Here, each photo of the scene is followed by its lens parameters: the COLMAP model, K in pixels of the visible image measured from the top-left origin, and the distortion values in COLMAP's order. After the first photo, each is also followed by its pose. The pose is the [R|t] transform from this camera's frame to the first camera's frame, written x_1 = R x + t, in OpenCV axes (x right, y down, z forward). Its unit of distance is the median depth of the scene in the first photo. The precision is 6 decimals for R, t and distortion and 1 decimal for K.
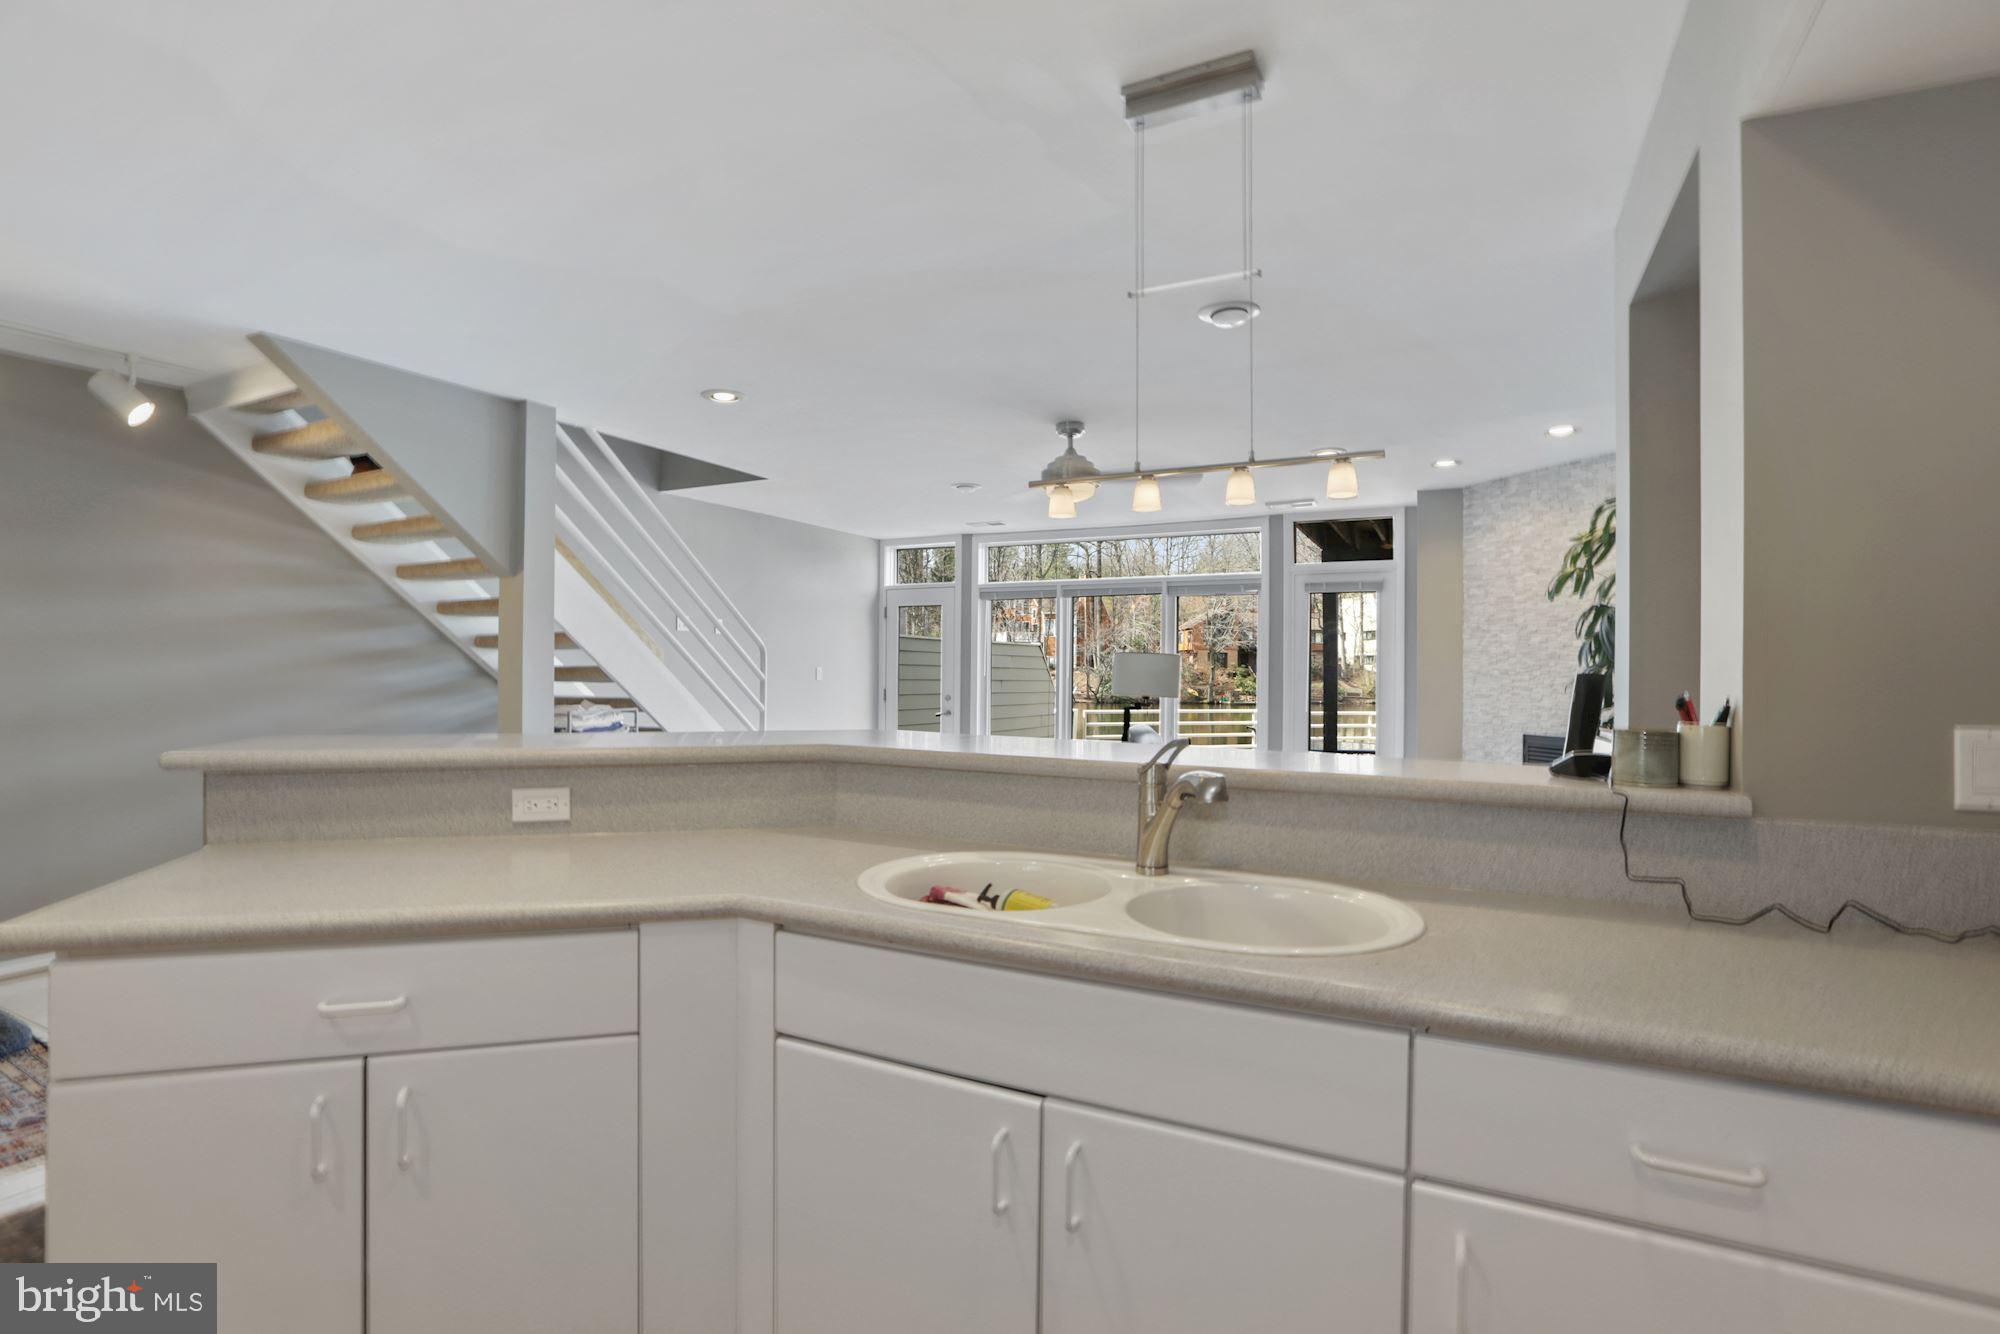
lens RADIAL K [[927.5, 0, 1012.2], [0, 927.5, 673.7], [0, 0, 1]] dist [-0.015234, 0.002848]
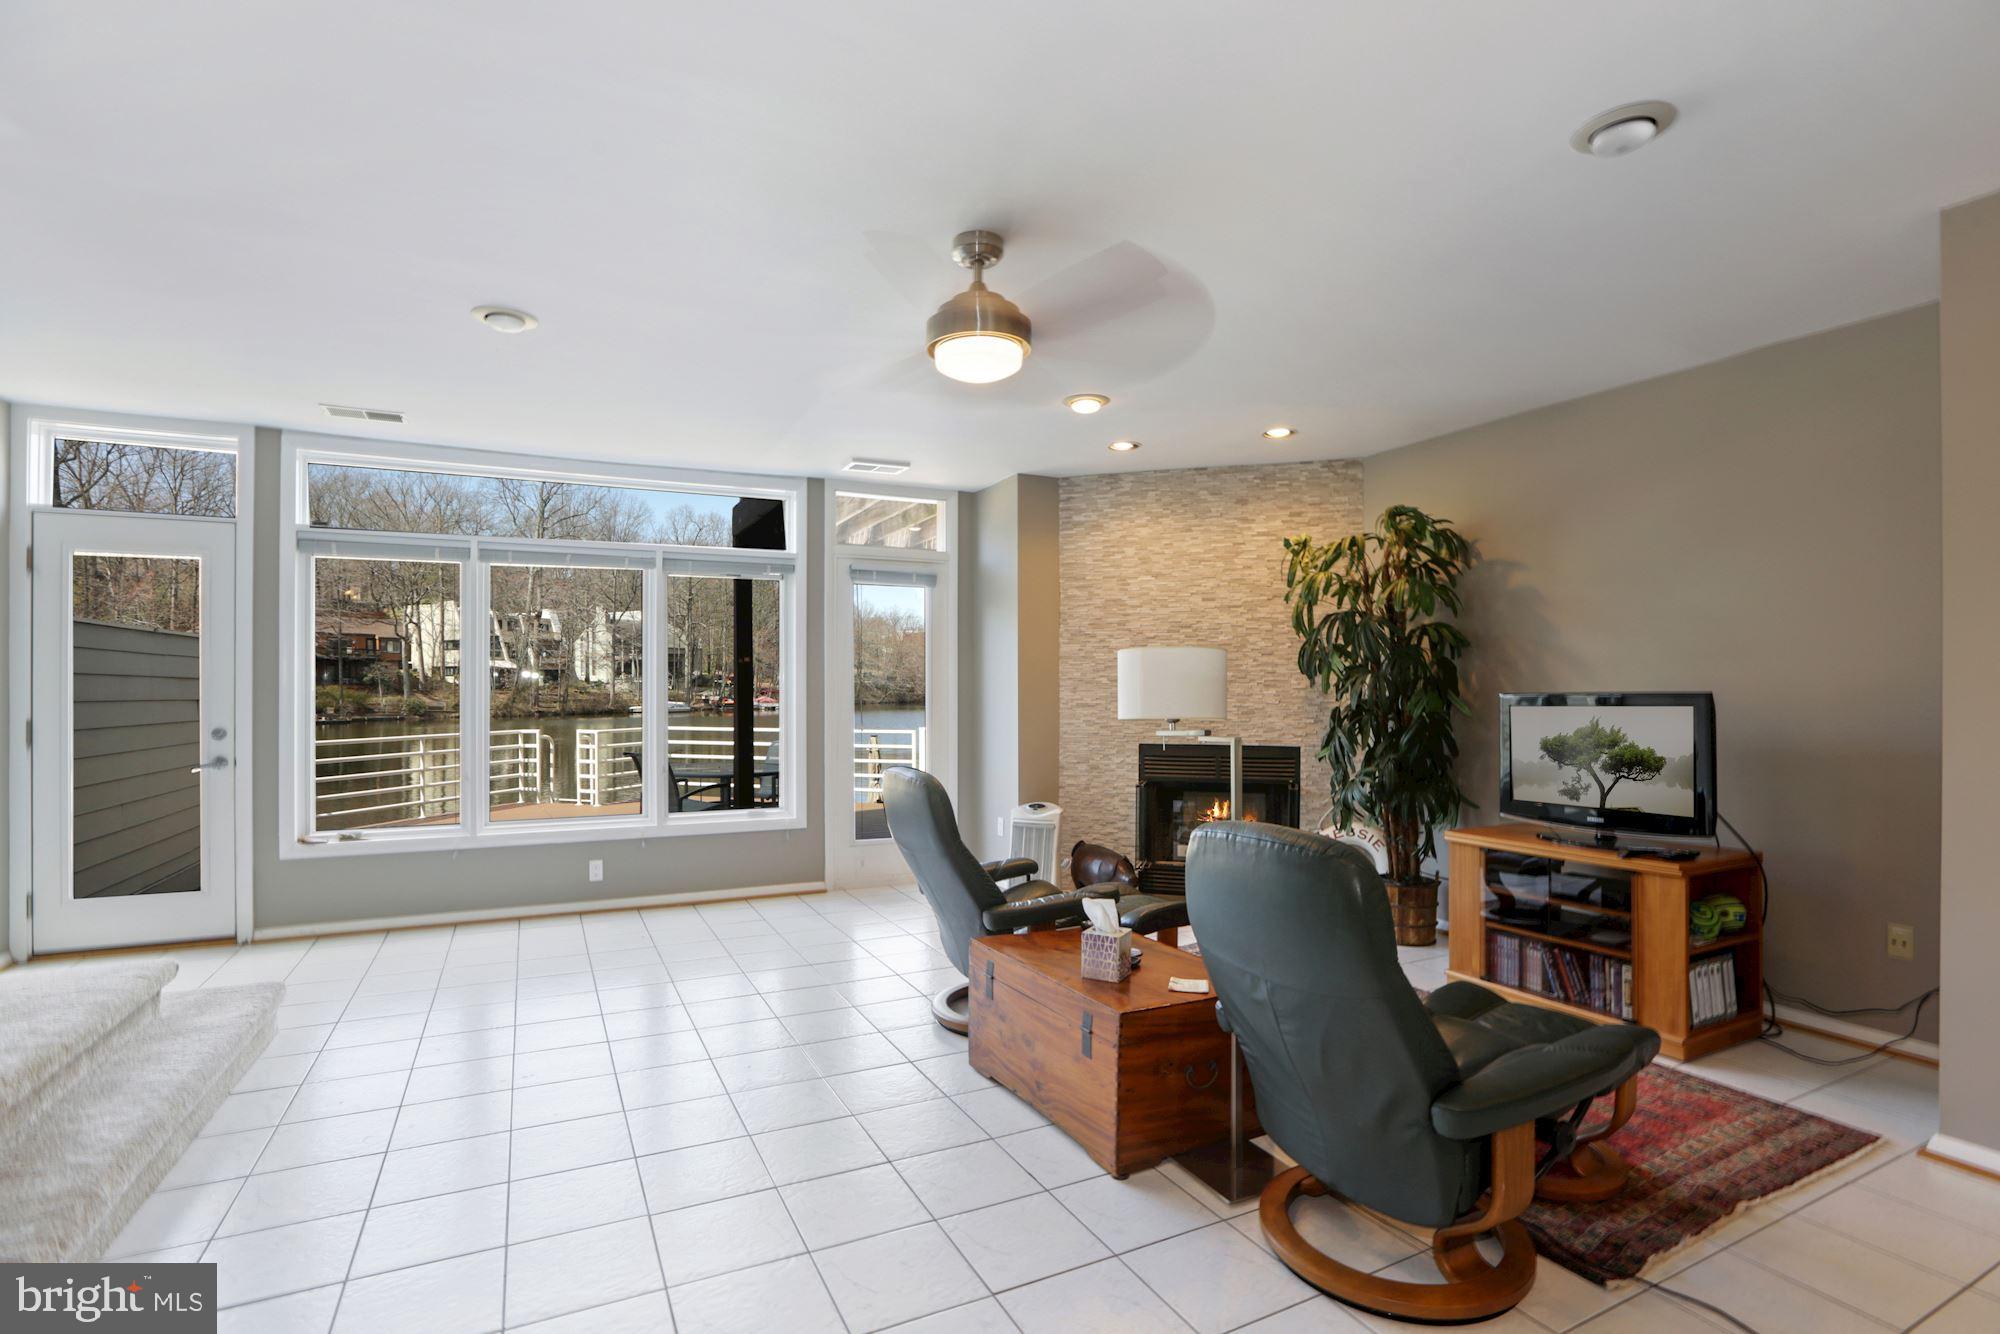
lens RADIAL K [[927.5, 0, 953.5], [0, 927.5, 695.4], [0, 0, 1]] dist [-0.015234, 0.002848]
pose [[0.633282, -0.014705, 0.773782, -0.302116], [0.006867, 0.999887, 0.013381, 0.000673], [-0.773891, -0.003161, 0.633311, 0.512561]]
